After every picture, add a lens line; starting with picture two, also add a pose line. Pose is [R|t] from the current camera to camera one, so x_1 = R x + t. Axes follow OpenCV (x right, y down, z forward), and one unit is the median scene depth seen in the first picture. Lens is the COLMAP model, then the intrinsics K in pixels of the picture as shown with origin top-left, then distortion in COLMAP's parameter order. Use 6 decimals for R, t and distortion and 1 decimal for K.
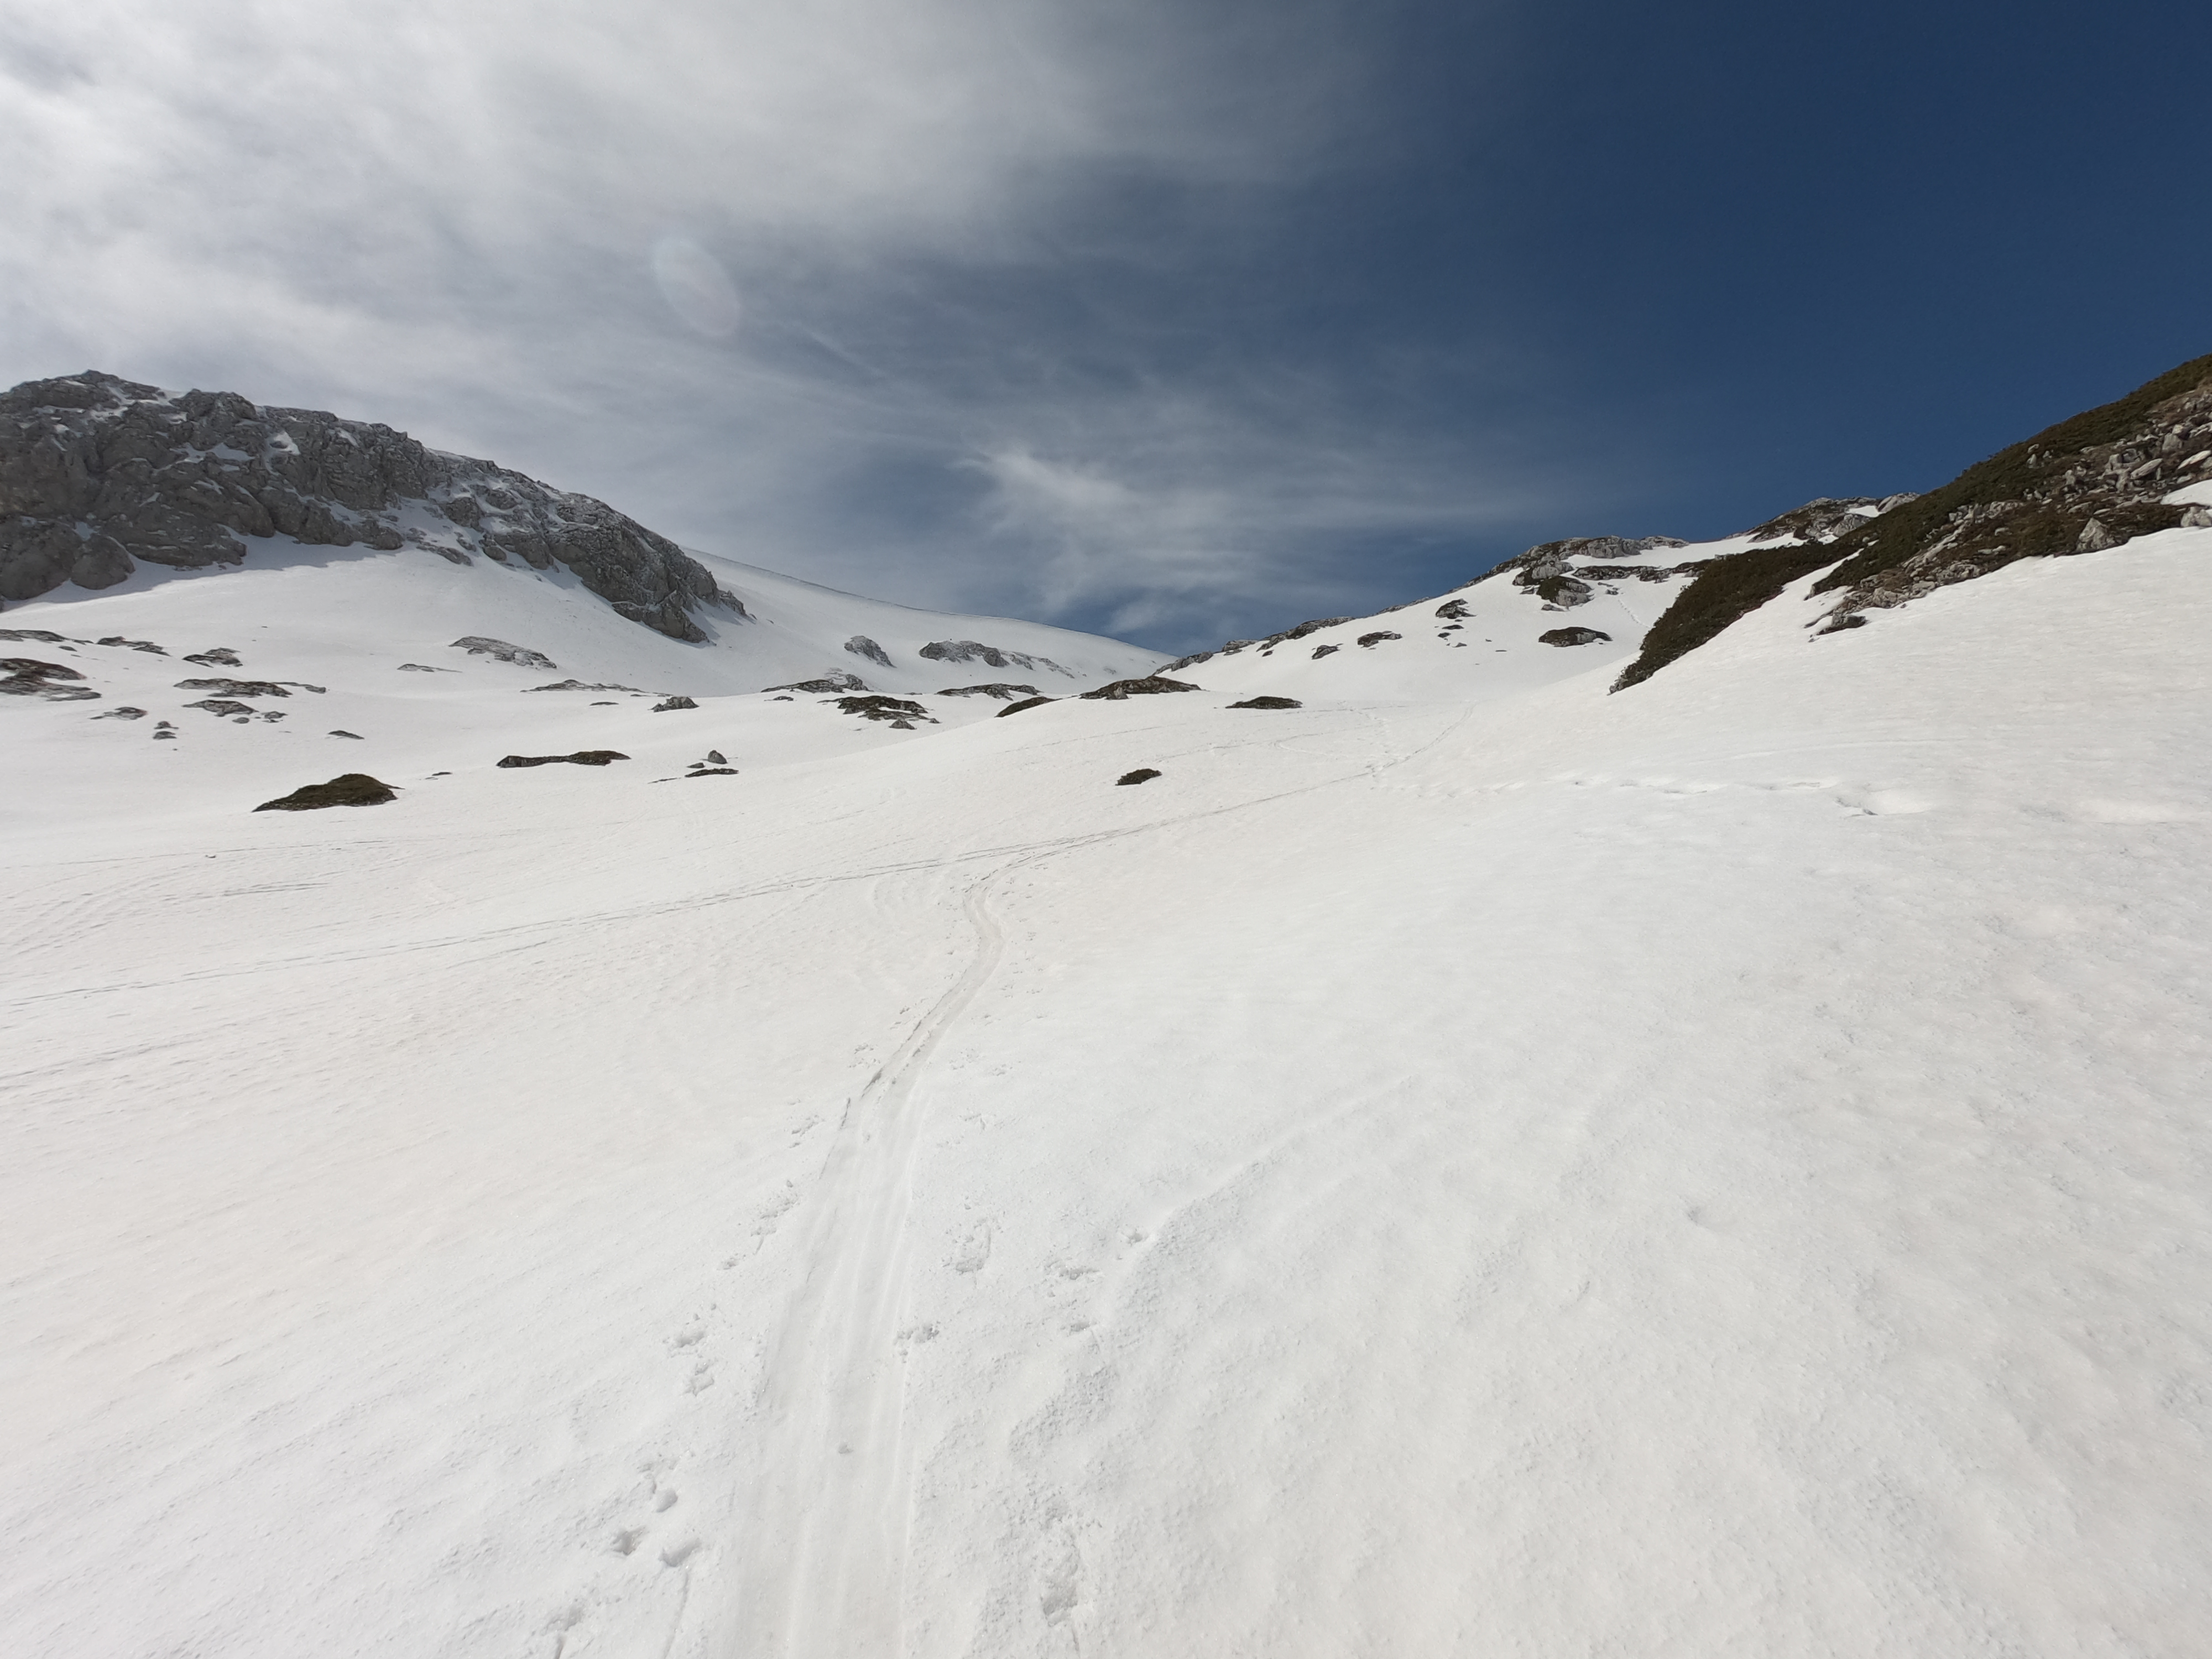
lens RADIAL K [[1093.6, 0, 1109.1], [0, 1093.6, 831.2], [0, 0, 1]] dist [-0.008222, 0.001529]
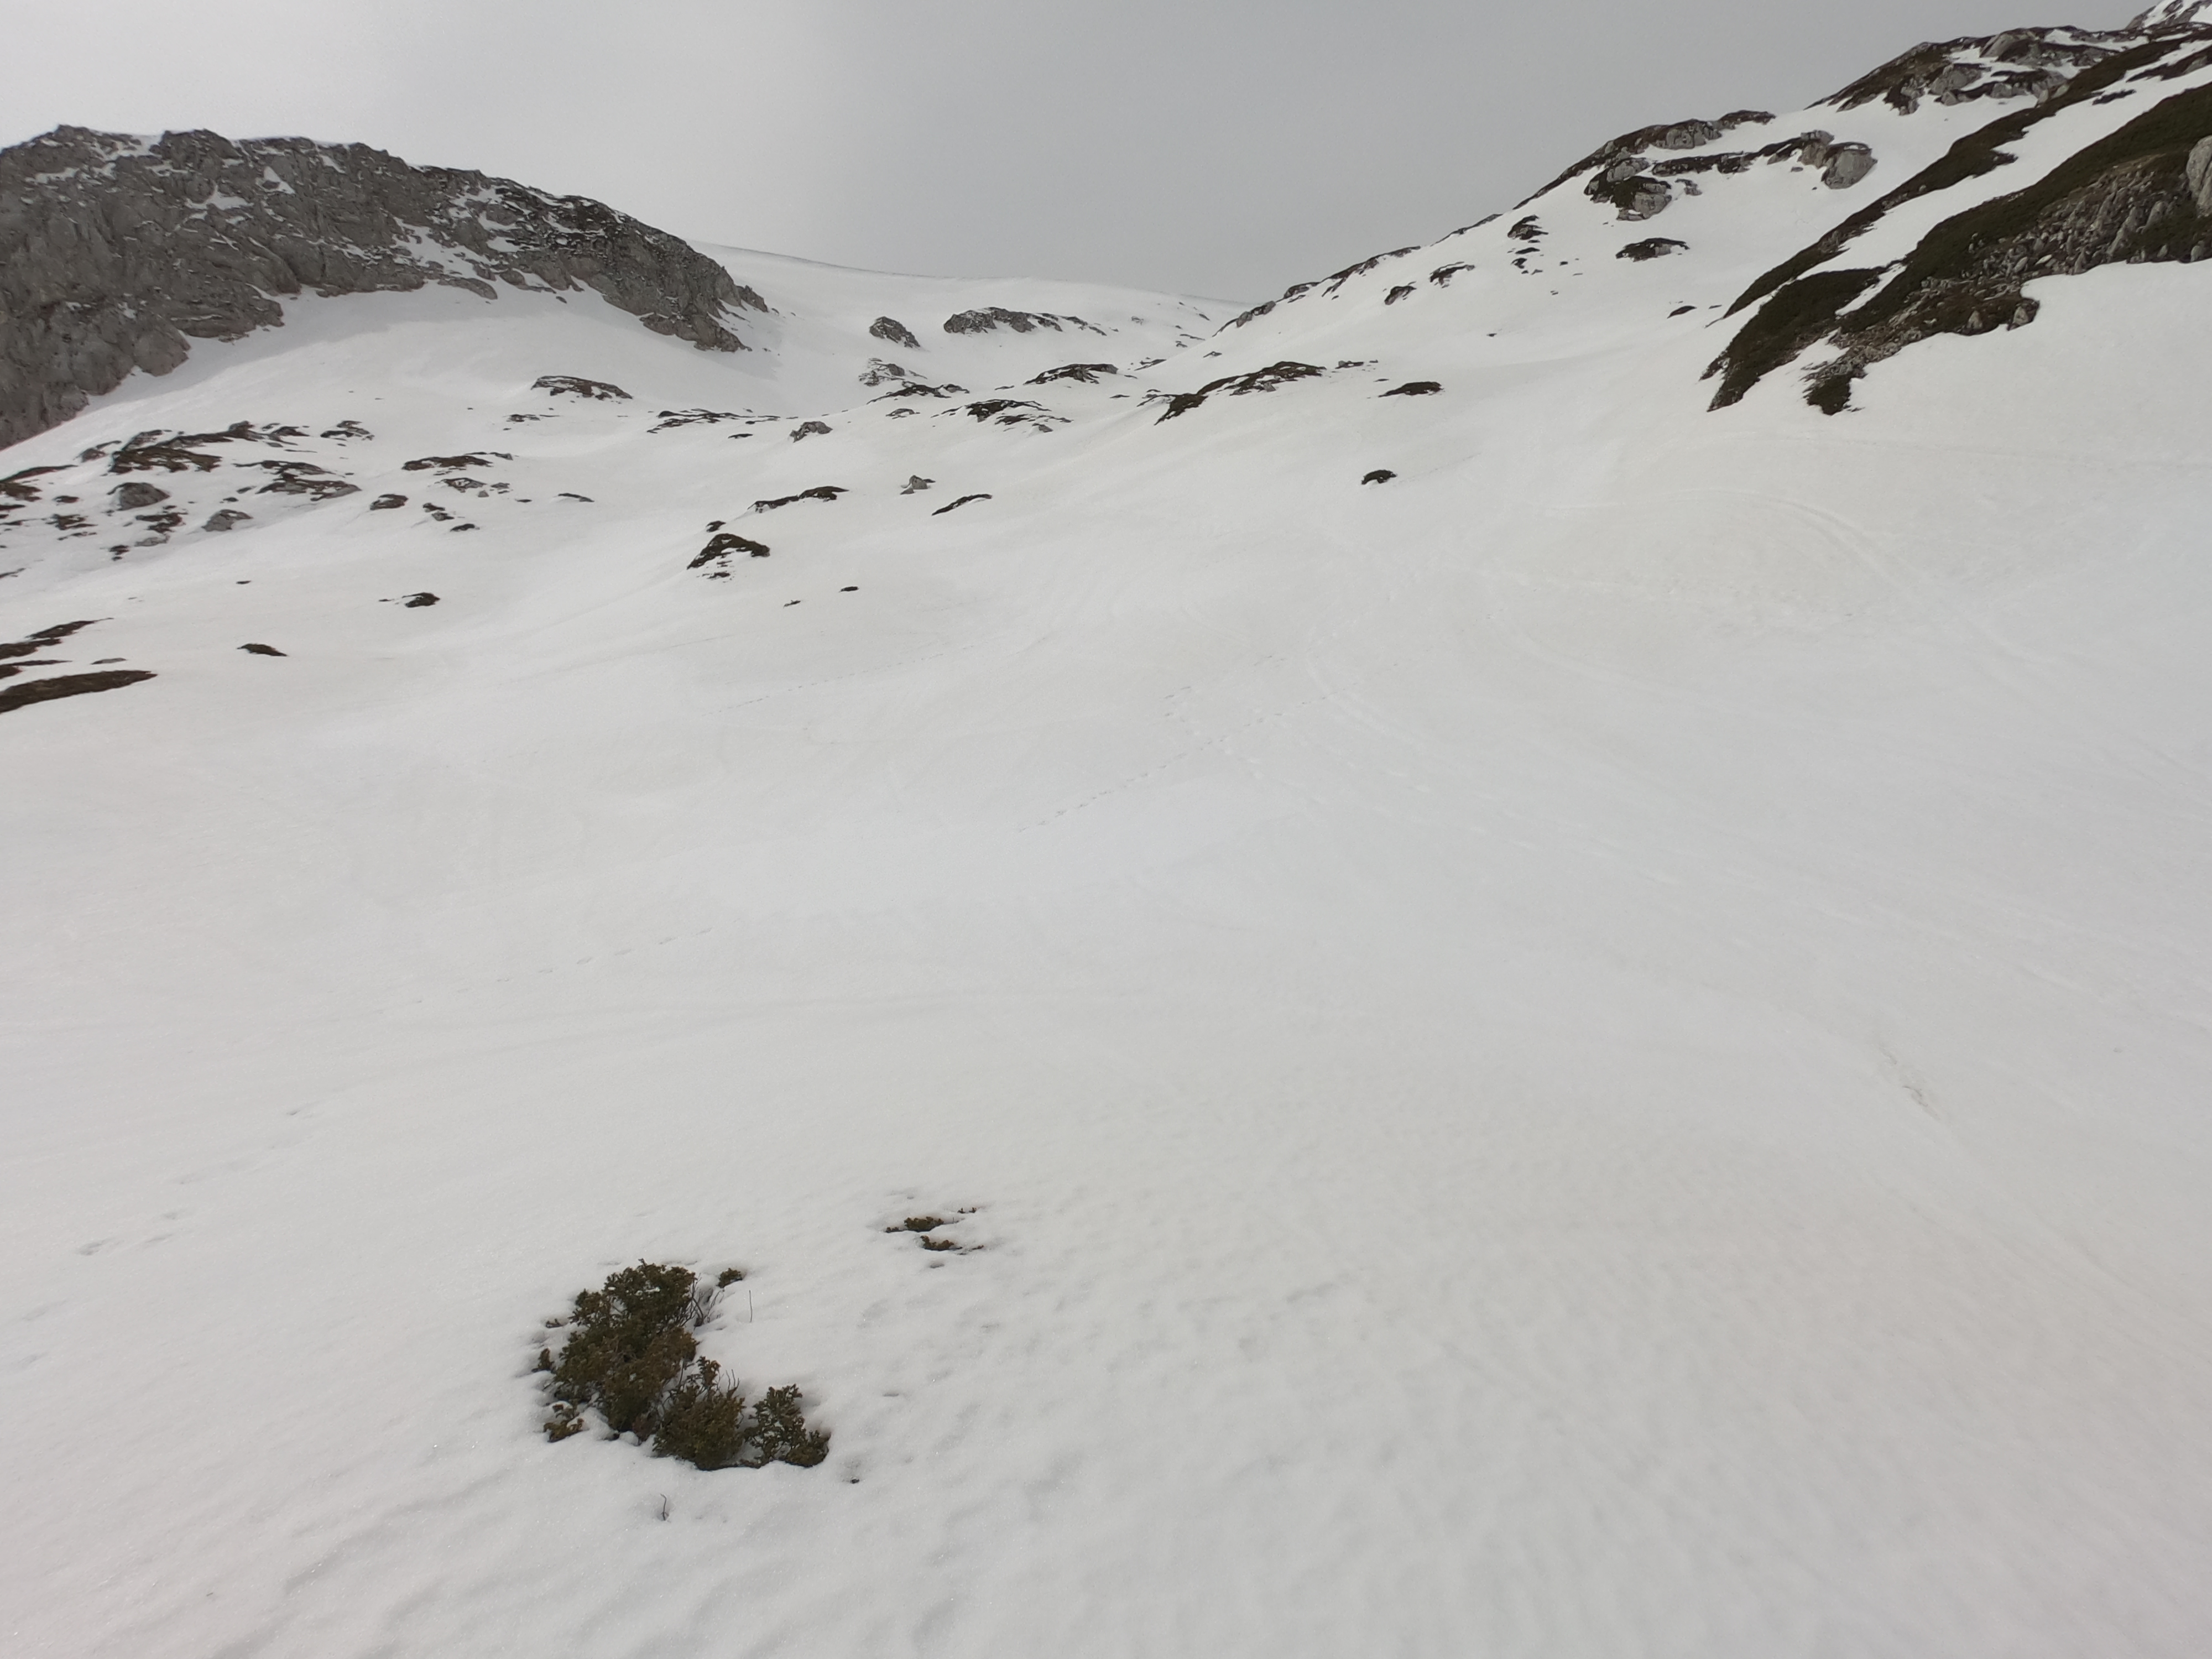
lens RADIAL K [[1093.6, 0, 1109.1], [0, 1093.6, 831.2], [0, 0, 1]] dist [-0.008222, 0.001529]
pose [[0.993306, -0.101350, -0.055422, -0.206291], [0.113129, 0.950504, 0.289385, -0.041472], [0.023349, -0.293718, 0.955607, -0.380762]]
